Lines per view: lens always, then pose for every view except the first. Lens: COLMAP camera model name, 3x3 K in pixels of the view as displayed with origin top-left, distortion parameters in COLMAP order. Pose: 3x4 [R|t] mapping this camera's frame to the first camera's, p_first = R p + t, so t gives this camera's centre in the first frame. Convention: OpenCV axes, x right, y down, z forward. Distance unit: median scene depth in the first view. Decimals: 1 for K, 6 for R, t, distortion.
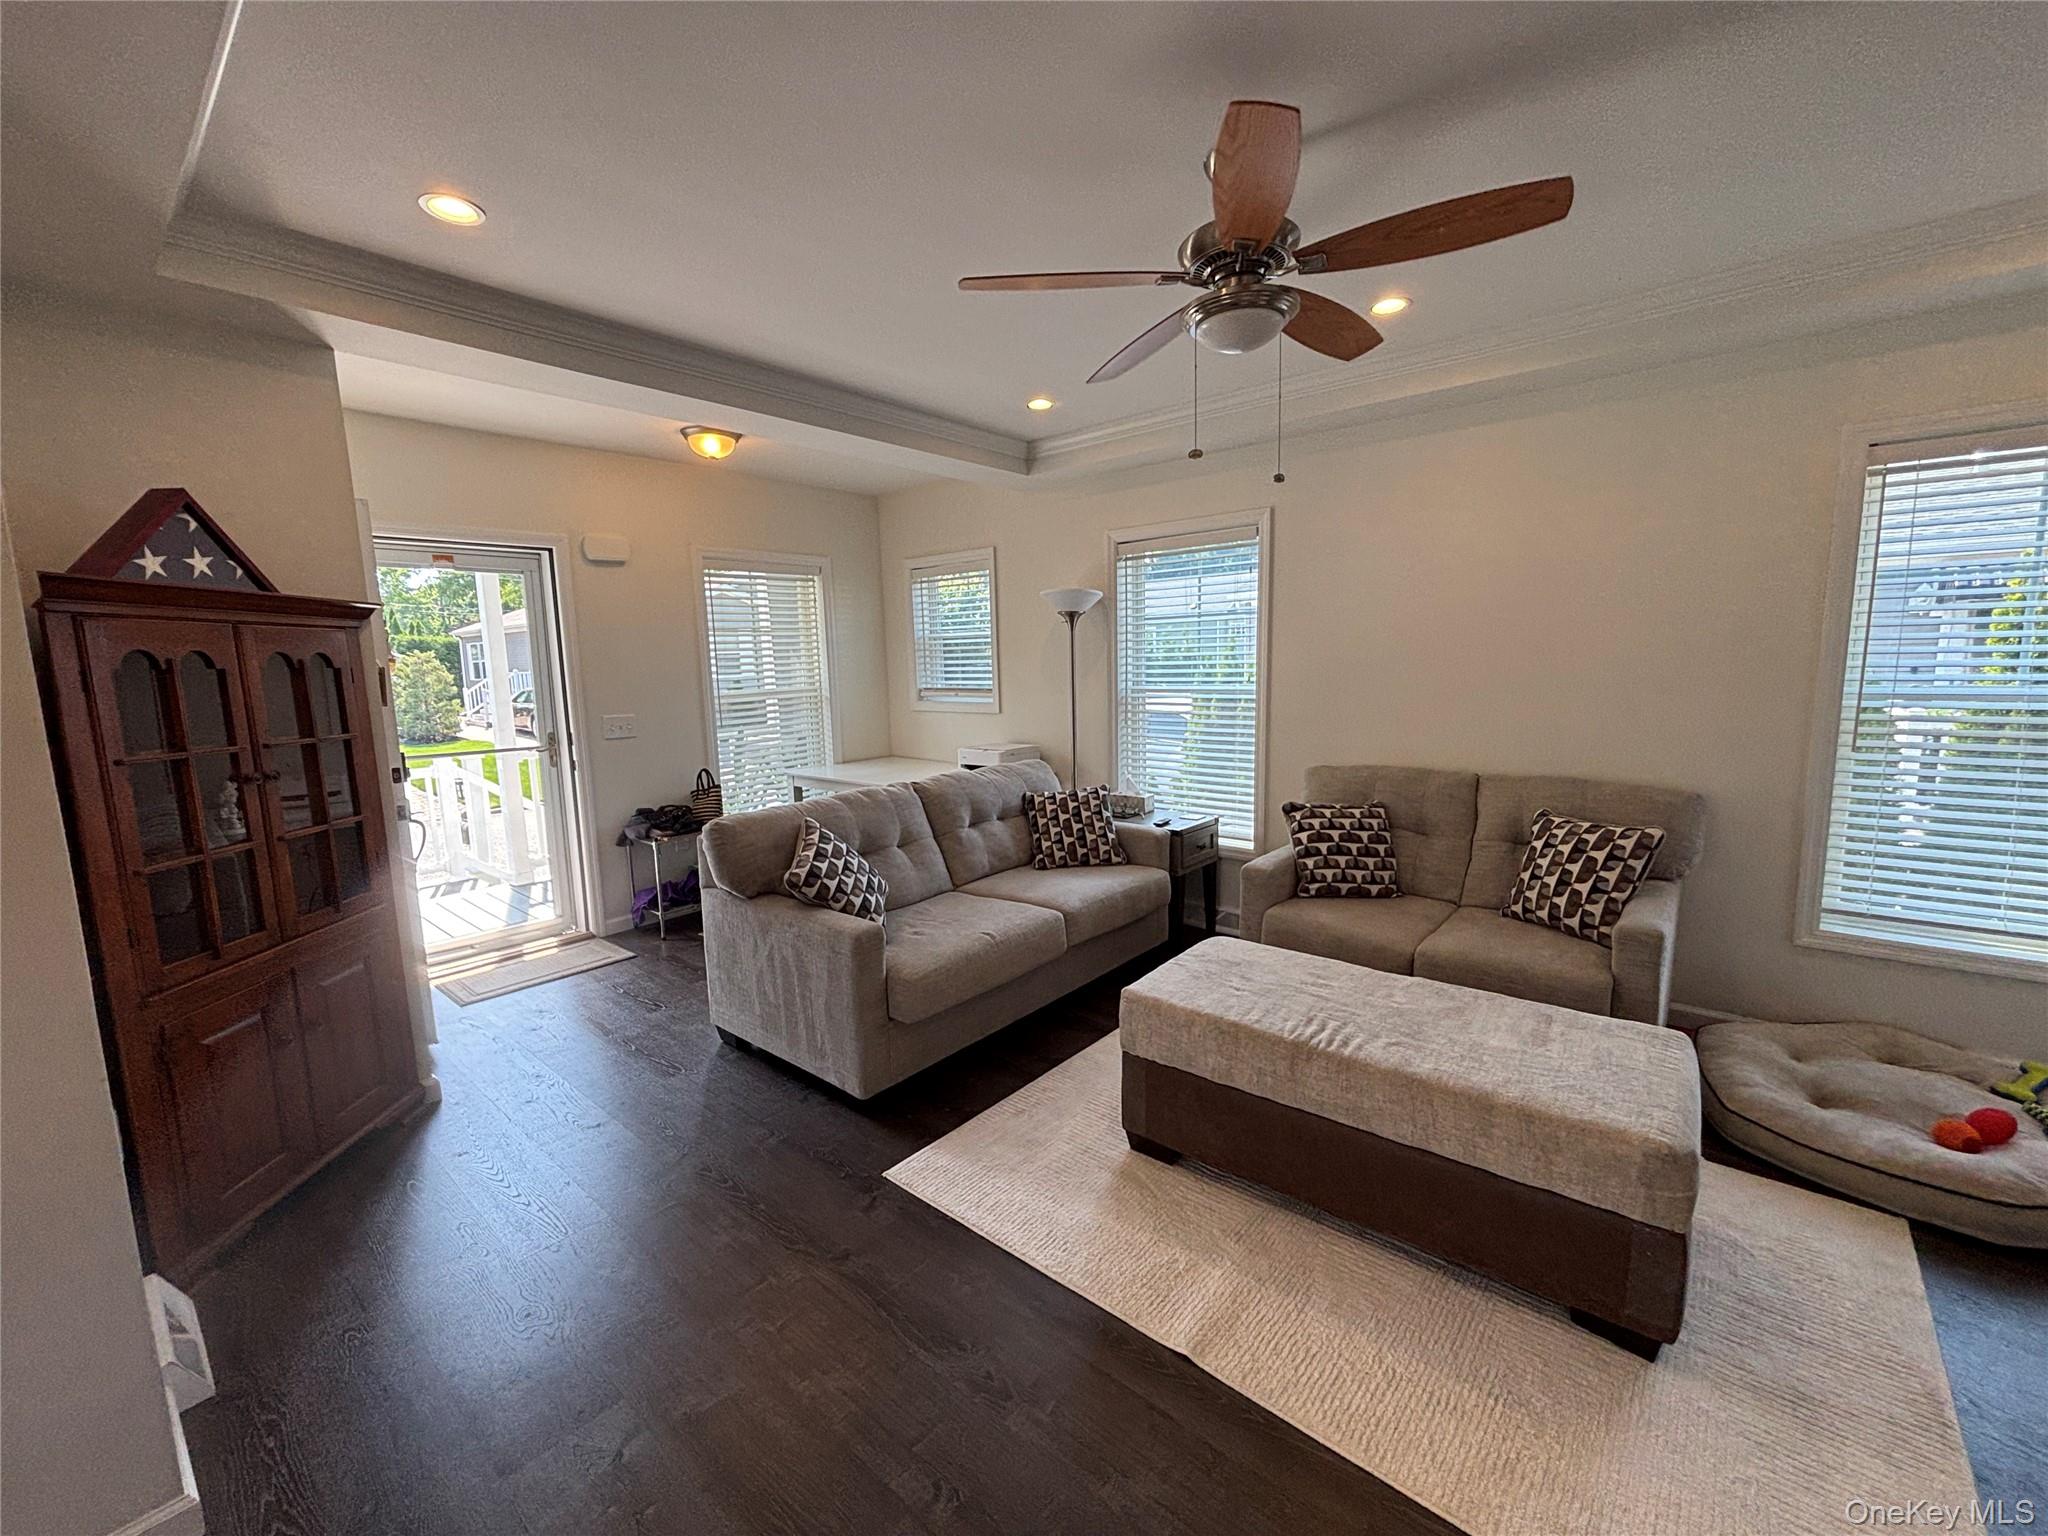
lens RADIAL K [[823.5, 0, 1021.0], [0, 823.5, 762.6], [0, 0, 1]] dist [0.002091, -0.000887]
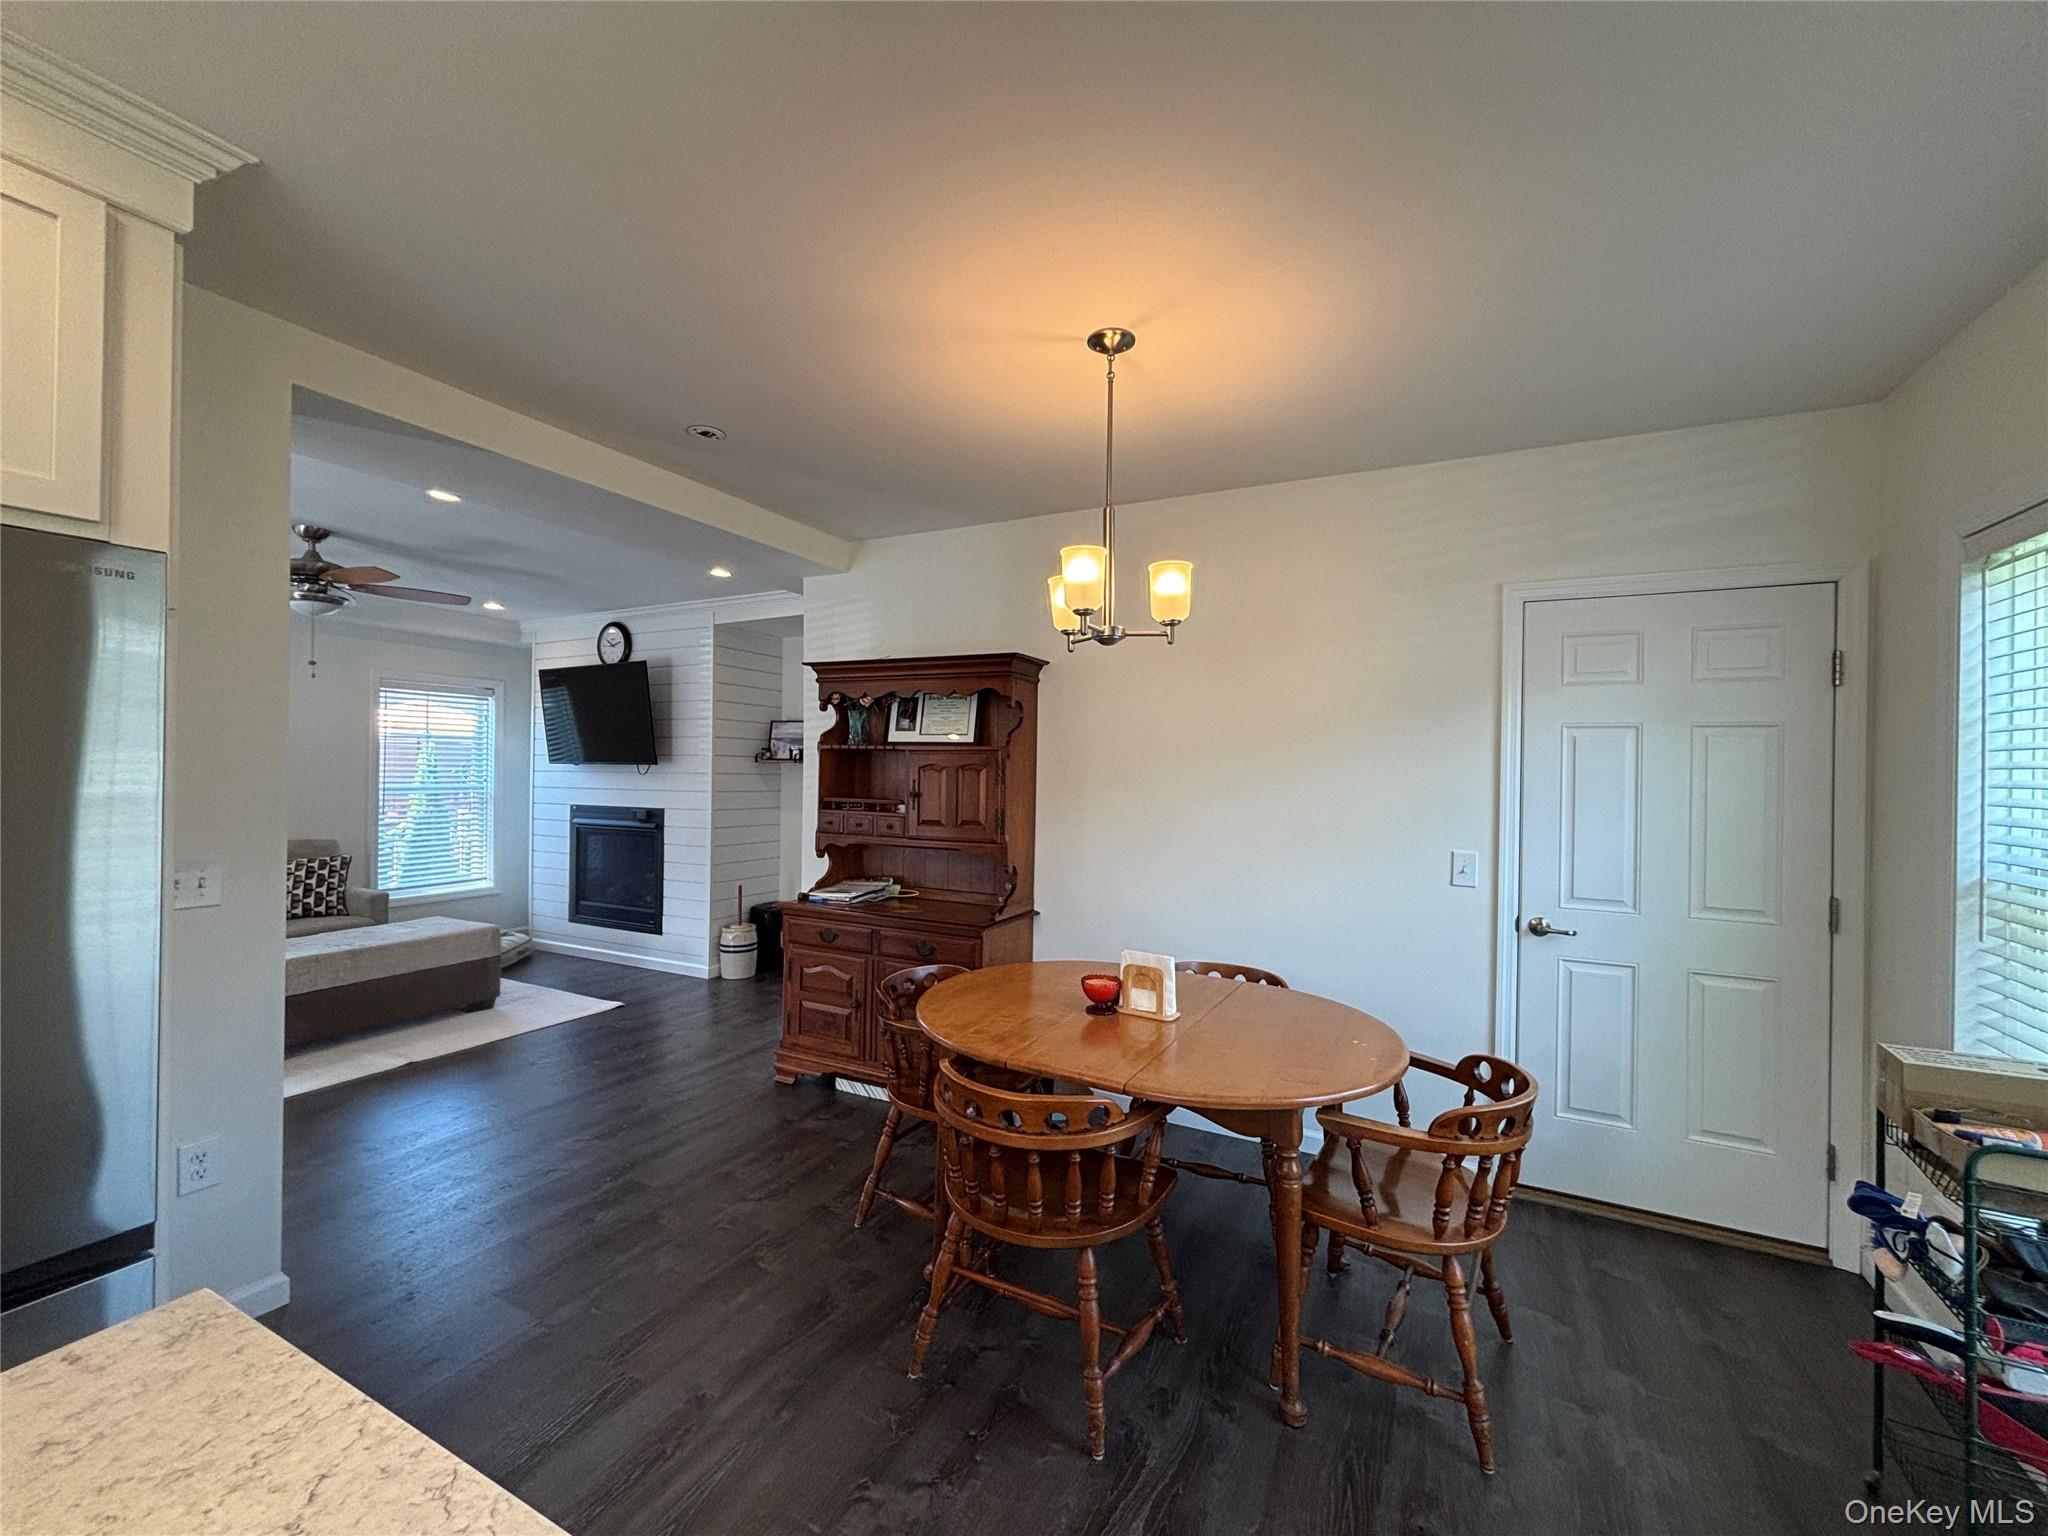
lens RADIAL K [[825.4, 0, 1024.0], [0, 825.4, 768.0], [0, 0, 1]] dist [-0.025018, -0.000273]
pose [[-0.240604, 0.023254, 0.970345, -1.515819], [0.120198, 0.992732, 0.006014, 0.058039], [-0.963152, 0.118080, -0.241650, -0.130155]]
